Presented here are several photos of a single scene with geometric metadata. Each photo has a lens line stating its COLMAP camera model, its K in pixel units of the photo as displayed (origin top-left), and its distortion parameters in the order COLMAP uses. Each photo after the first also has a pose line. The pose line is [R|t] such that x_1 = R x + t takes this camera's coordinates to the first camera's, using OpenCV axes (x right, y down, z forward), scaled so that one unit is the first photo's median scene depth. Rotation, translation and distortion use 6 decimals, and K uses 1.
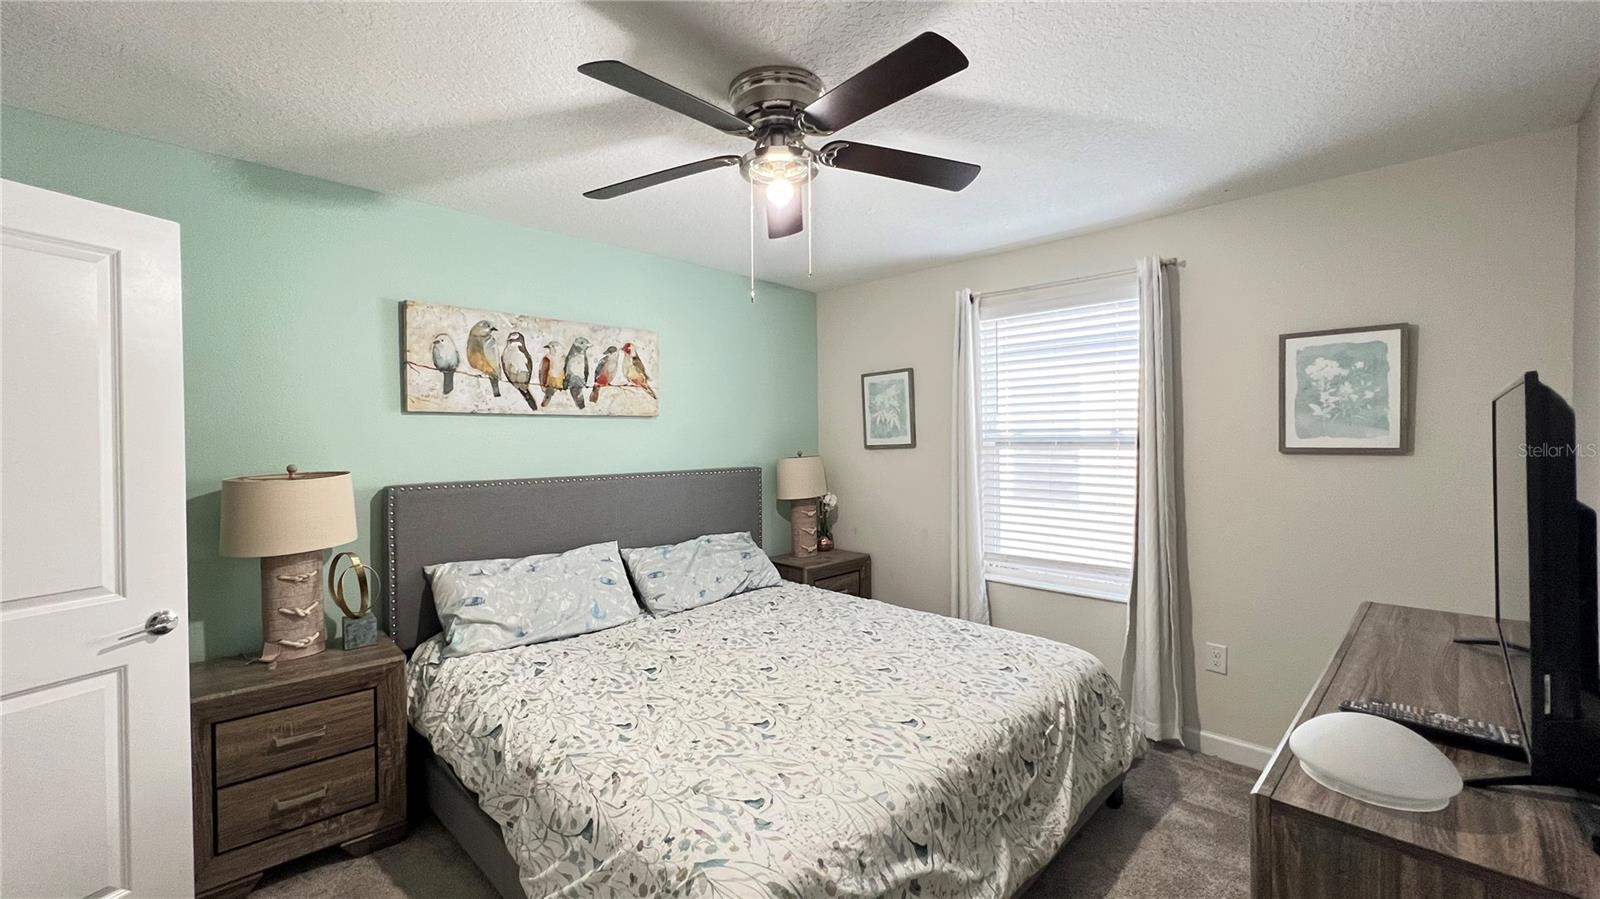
lens RADIAL K [[634.5, 0, 796.1], [0, 634.5, 444.5], [0, 0, 1]] dist [-0.000079, 0.000018]
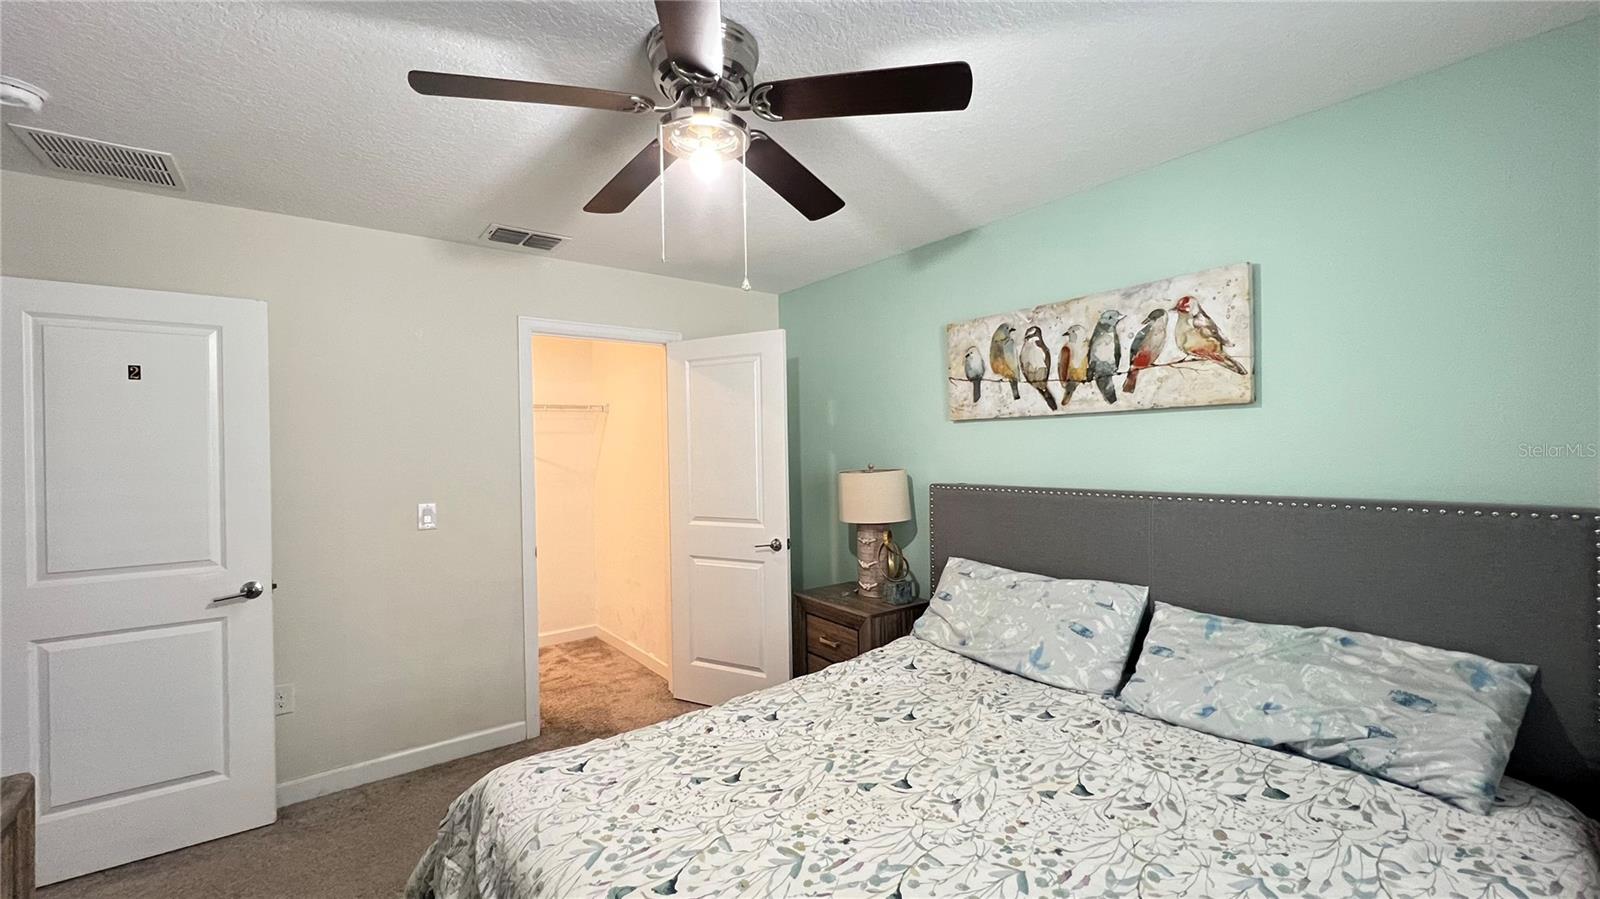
lens RADIAL K [[634.5, 0, 797.6], [0, 634.5, 449.3], [0, 0, 1]] dist [-0.000079, 0.000018]
pose [[-0.120326, 0.004564, -0.992724, 0.497305], [0.003024, 0.999986, 0.004231, -0.004898], [0.992730, -0.002493, -0.120339, 0.755297]]
